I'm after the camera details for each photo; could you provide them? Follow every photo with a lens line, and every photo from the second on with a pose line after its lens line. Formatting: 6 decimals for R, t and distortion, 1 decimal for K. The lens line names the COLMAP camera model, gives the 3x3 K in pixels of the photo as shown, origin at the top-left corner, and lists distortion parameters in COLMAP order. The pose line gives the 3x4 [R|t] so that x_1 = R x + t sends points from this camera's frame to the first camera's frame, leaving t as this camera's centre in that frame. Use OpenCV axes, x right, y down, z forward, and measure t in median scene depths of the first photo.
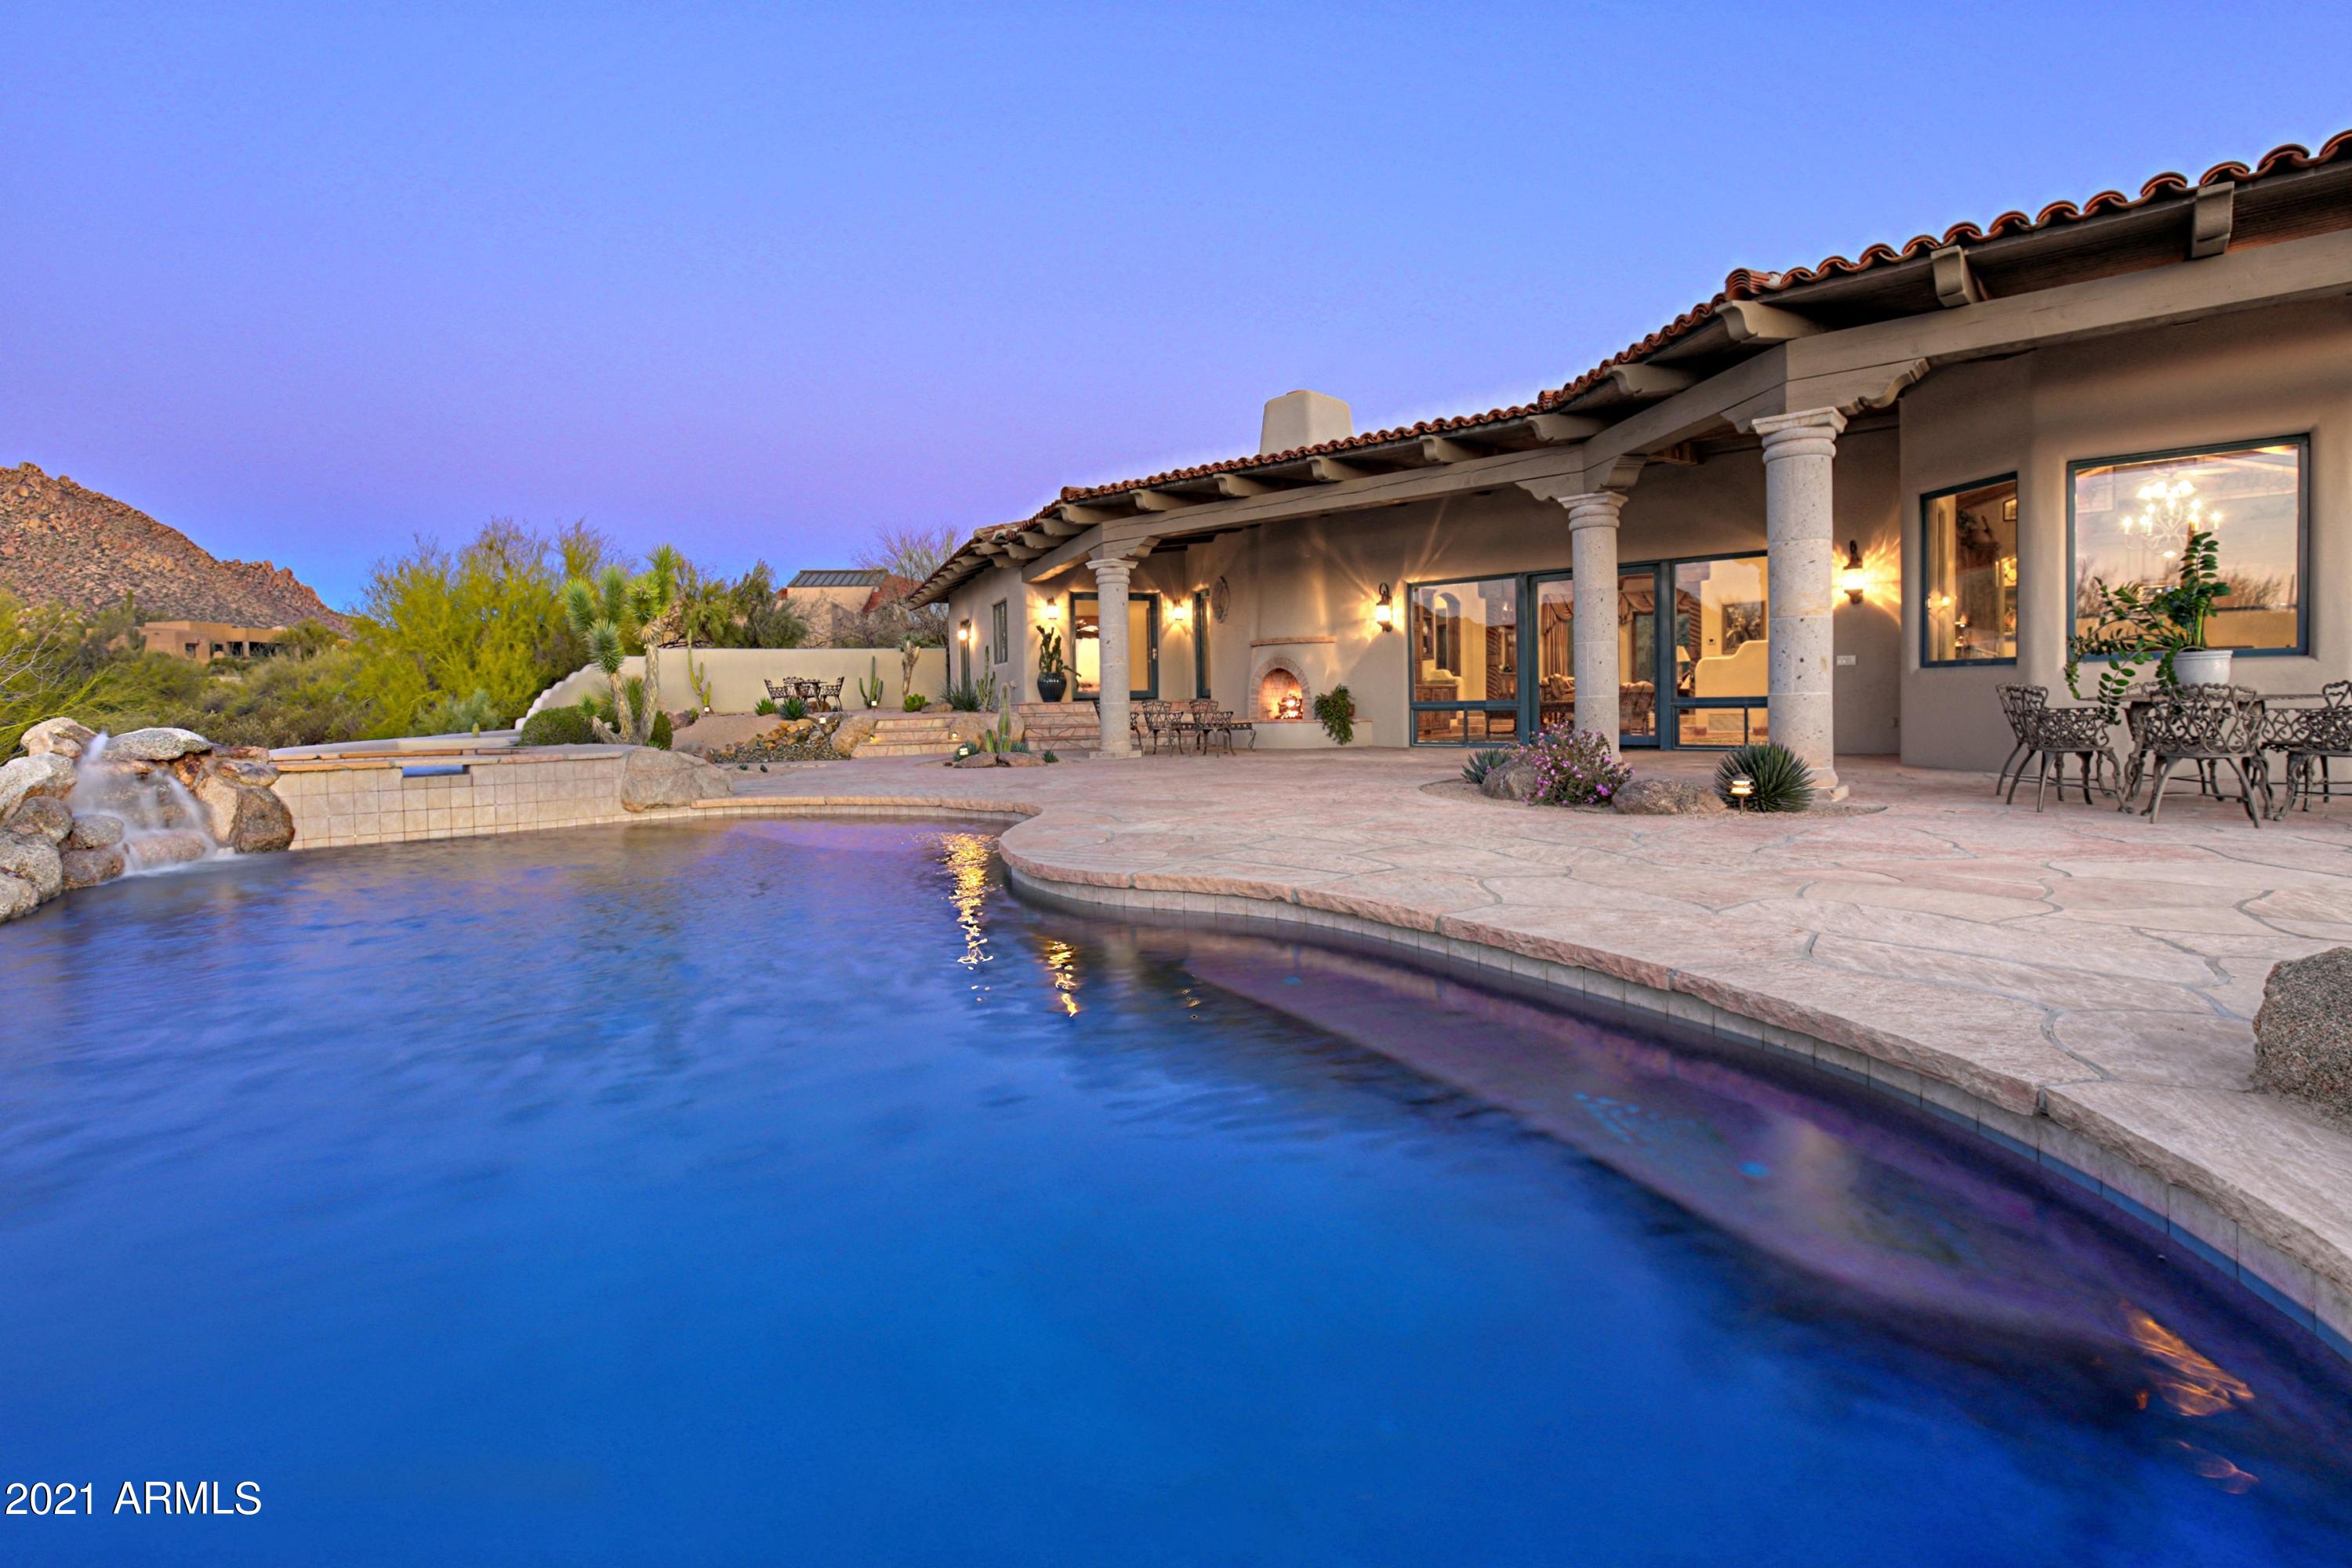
lens RADIAL K [[1143.2, 0, 1287.1], [0, 1143.2, 736.2], [0, 0, 1]] dist [0.000775, -0.000026]
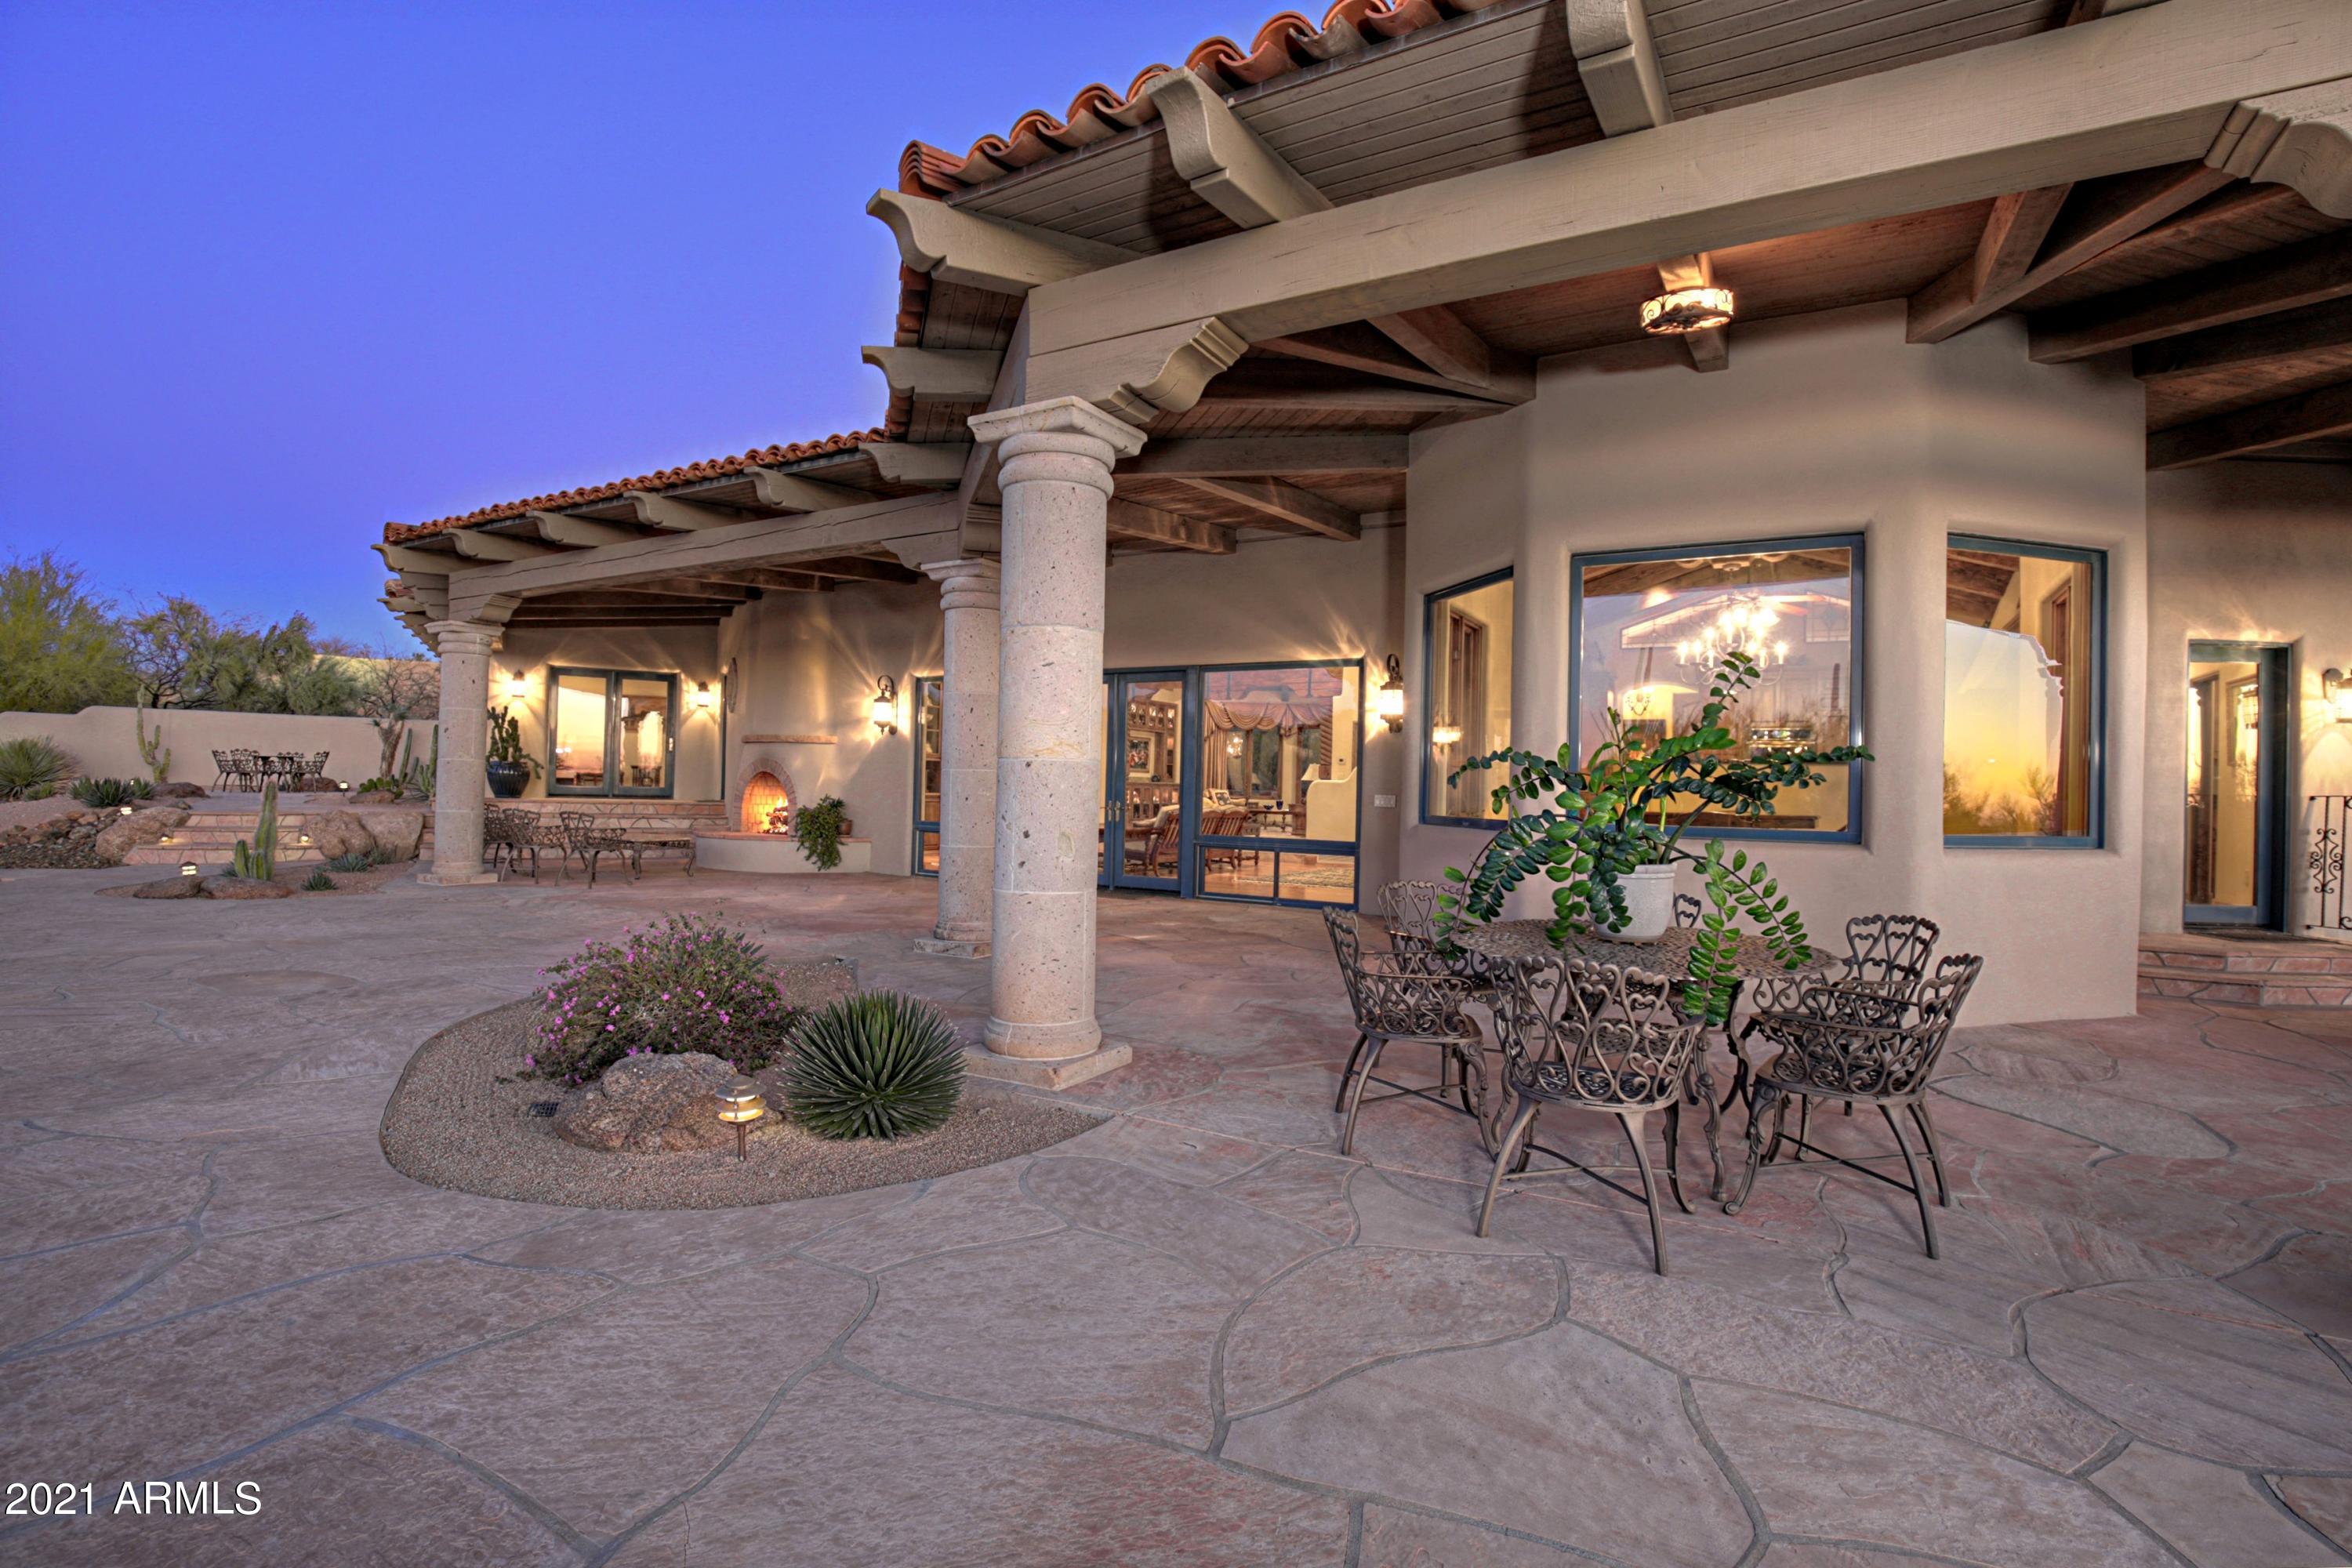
lens RADIAL K [[1083.9, 0, 1176.0], [0, 1083.9, 784.0], [0, 0, 1]] dist [-0.019535, 0.000156]
pose [[0.992560, 0.048583, 0.111641, 0.217022], [-0.044168, 0.998154, -0.041693, -0.033852], [-0.113461, 0.036451, 0.992874, 0.211465]]
